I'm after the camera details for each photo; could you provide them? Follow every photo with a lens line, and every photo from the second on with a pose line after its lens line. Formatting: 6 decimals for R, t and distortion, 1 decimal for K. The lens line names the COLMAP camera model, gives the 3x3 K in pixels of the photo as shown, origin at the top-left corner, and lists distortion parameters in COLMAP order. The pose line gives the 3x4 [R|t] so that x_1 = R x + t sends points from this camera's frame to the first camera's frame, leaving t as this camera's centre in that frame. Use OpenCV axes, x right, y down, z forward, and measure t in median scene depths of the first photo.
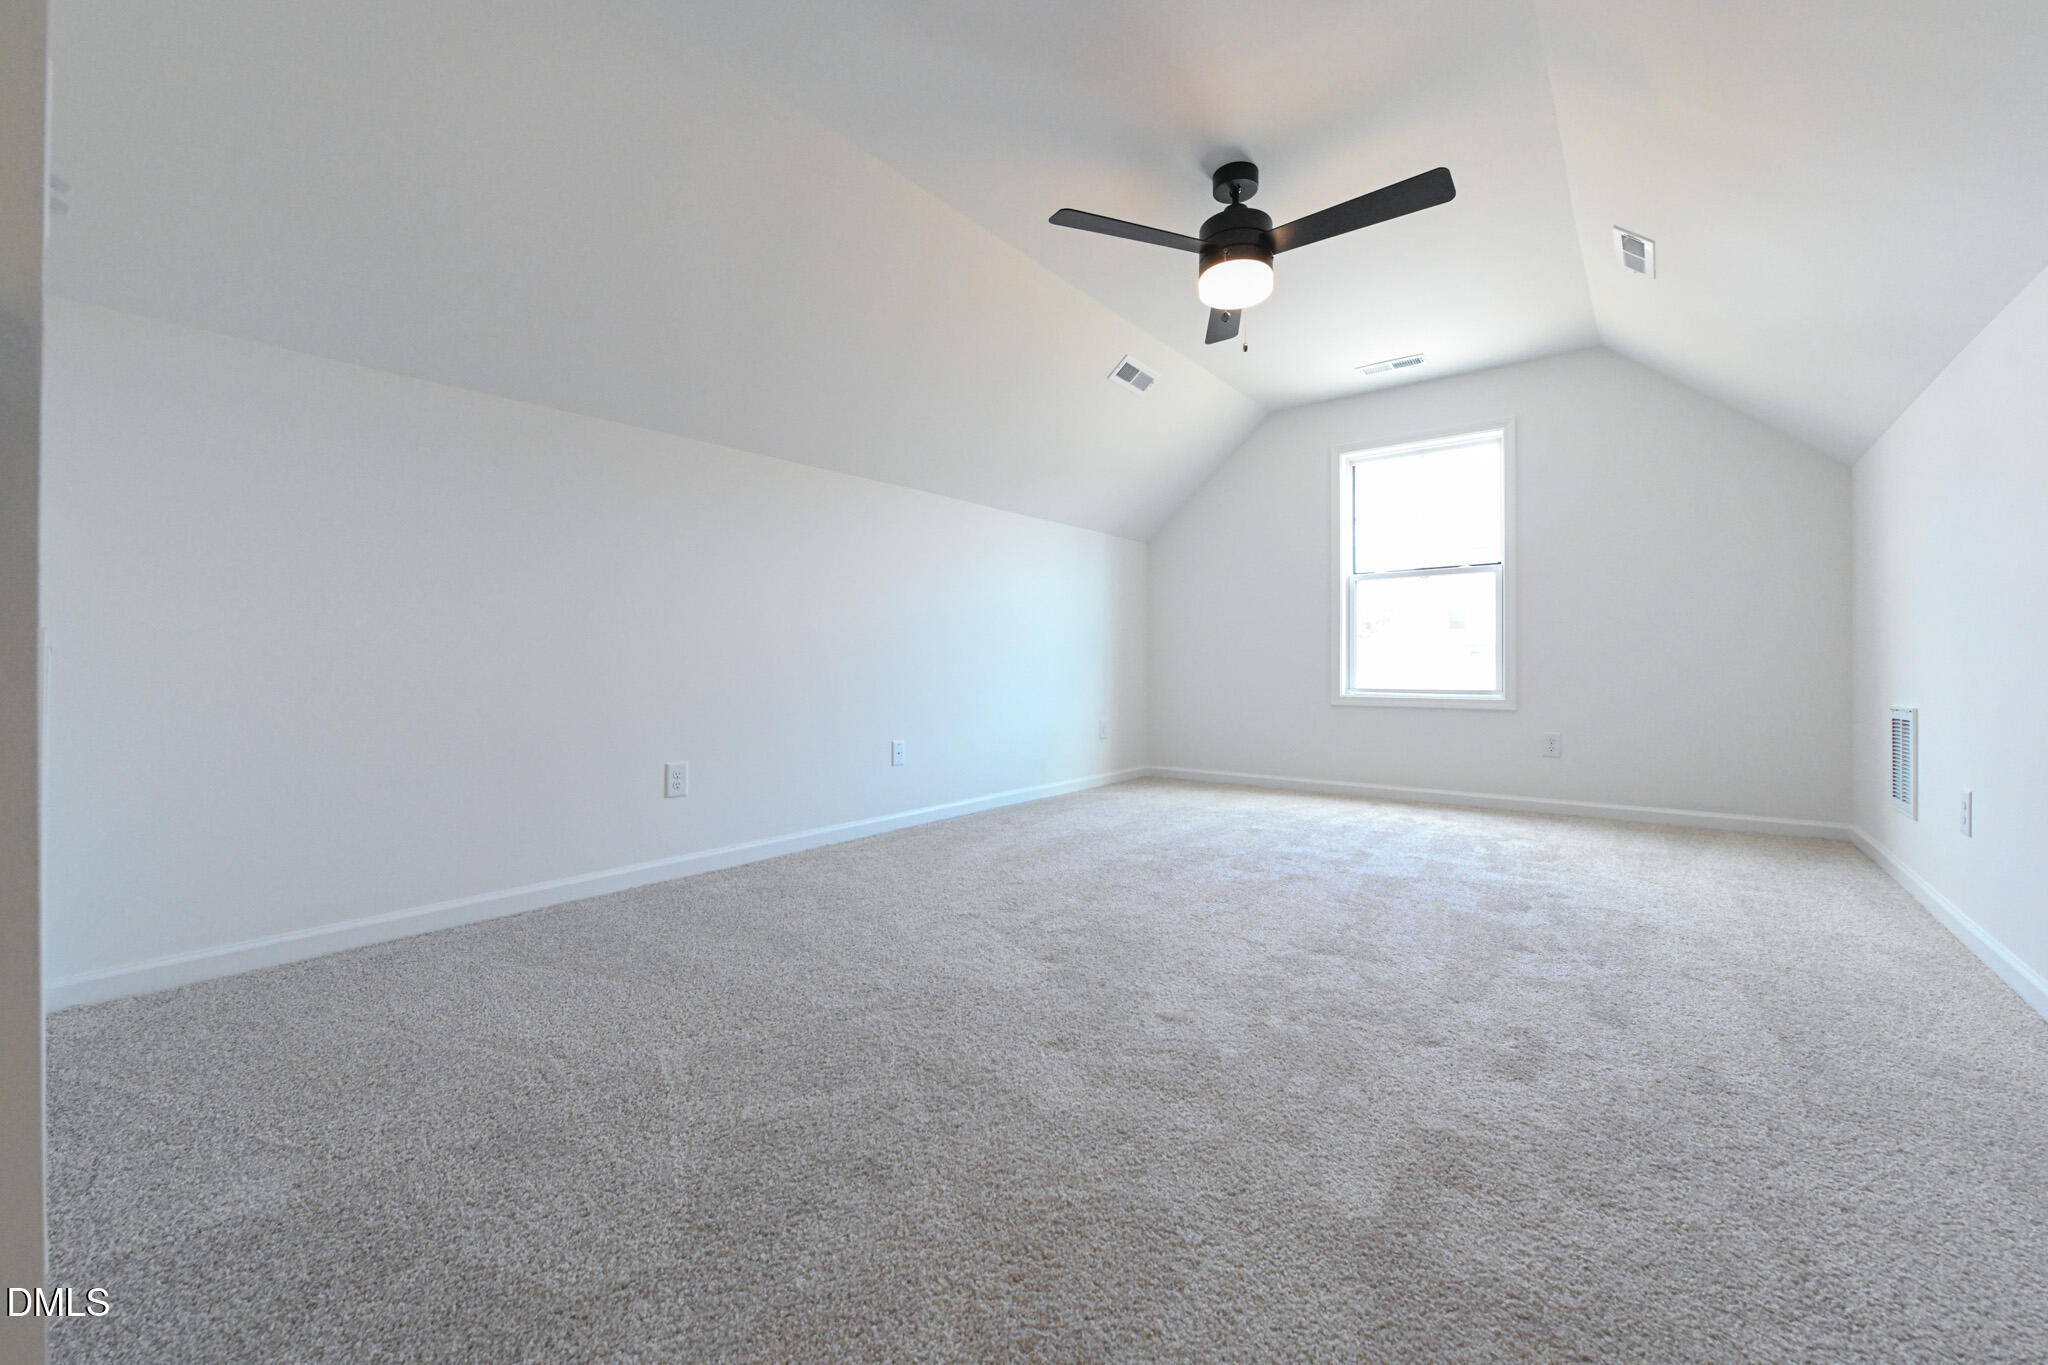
lens RADIAL K [[814.7, 0, 1023.1], [0, 814.7, 670.6], [0, 0, 1]] dist [-0.010541, -0.000698]
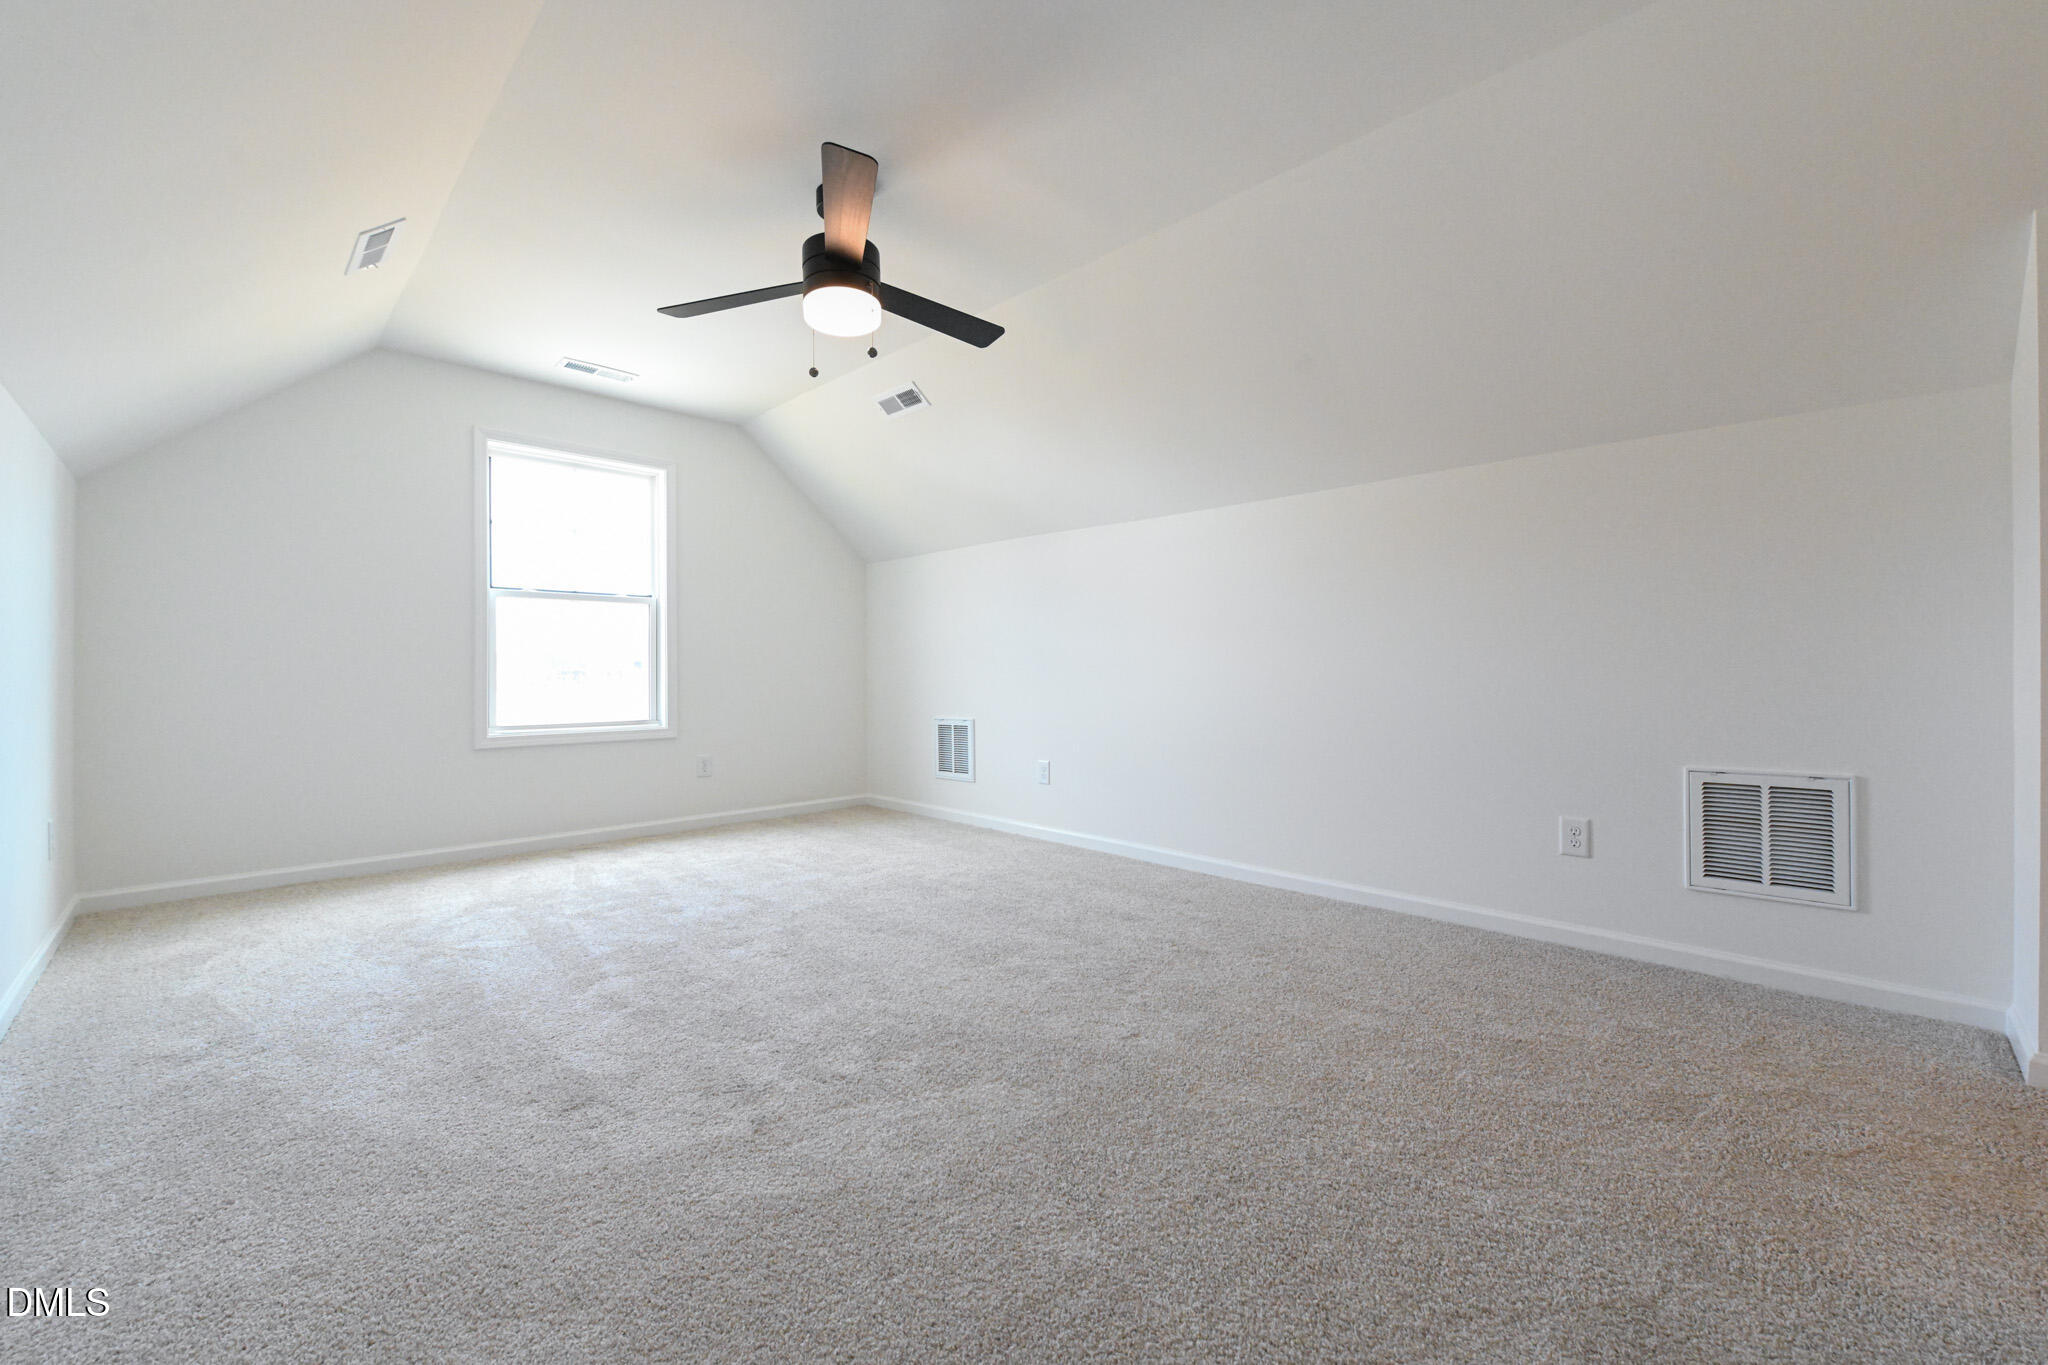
lens RADIAL K [[814.7, 0, 1023.1], [0, 814.7, 670.6], [0, 0, 1]] dist [-0.010541, -0.000698]
pose [[0.097378, -0.000915, 0.995247, -0.447154], [0.007307, 0.999973, 0.000205, -0.039487], [-0.995221, 0.007252, 0.097382, 0.480132]]
